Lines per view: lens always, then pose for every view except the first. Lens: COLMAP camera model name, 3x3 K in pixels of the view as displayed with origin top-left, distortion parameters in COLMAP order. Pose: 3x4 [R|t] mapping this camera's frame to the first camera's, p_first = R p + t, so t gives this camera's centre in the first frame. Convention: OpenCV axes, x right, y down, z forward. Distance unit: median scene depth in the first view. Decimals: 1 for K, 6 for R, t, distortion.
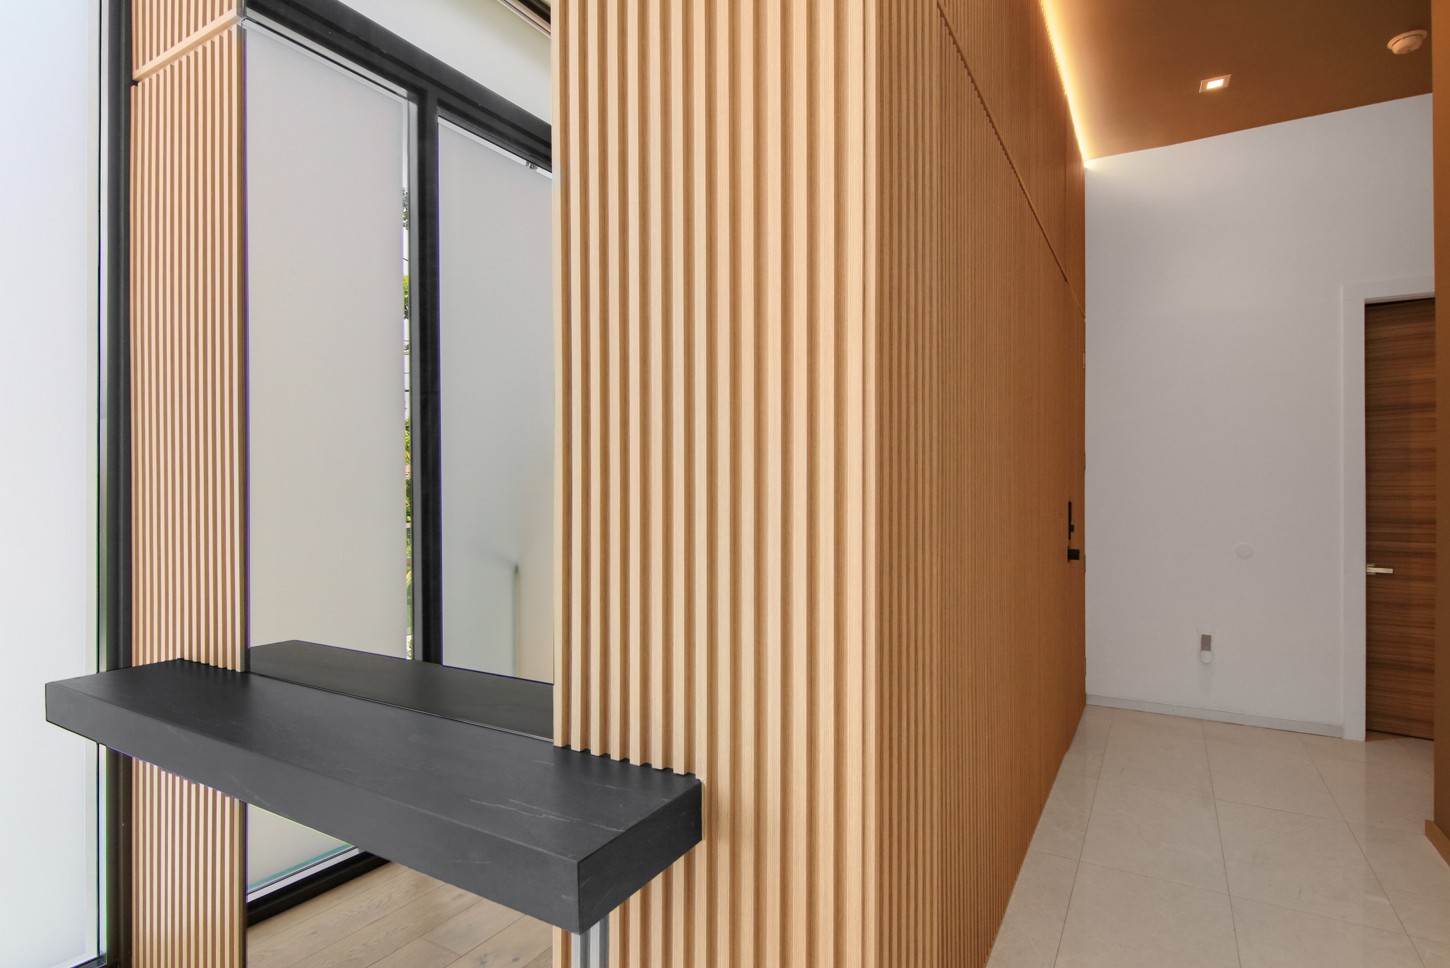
lens RADIAL K [[745.5, 0, 727.2], [0, 745.5, 488.2], [0, 0, 1]] dist [-0.008261, -0.001871]
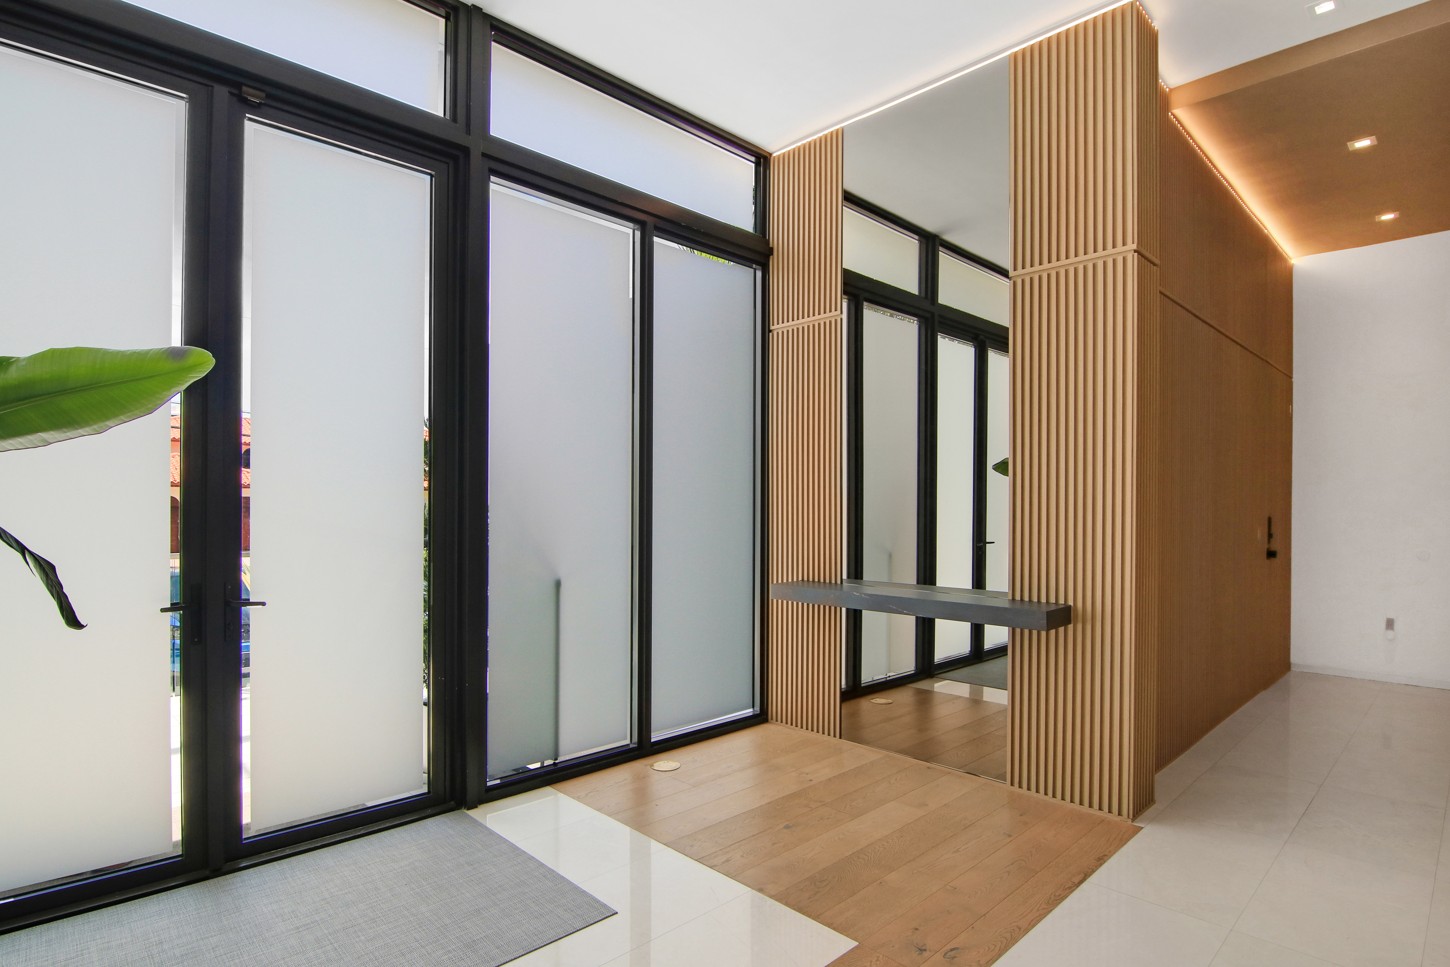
lens RADIAL K [[753.7, 0, 728.5], [0, 753.7, 503.7], [0, 0, 1]] dist [0.022591, -0.018308]
pose [[0.967787, 0.002415, -0.251760, -0.239402], [-0.002177, 0.999997, 0.001223, -0.008708], [0.251762, -0.000635, 0.967789, -0.920919]]
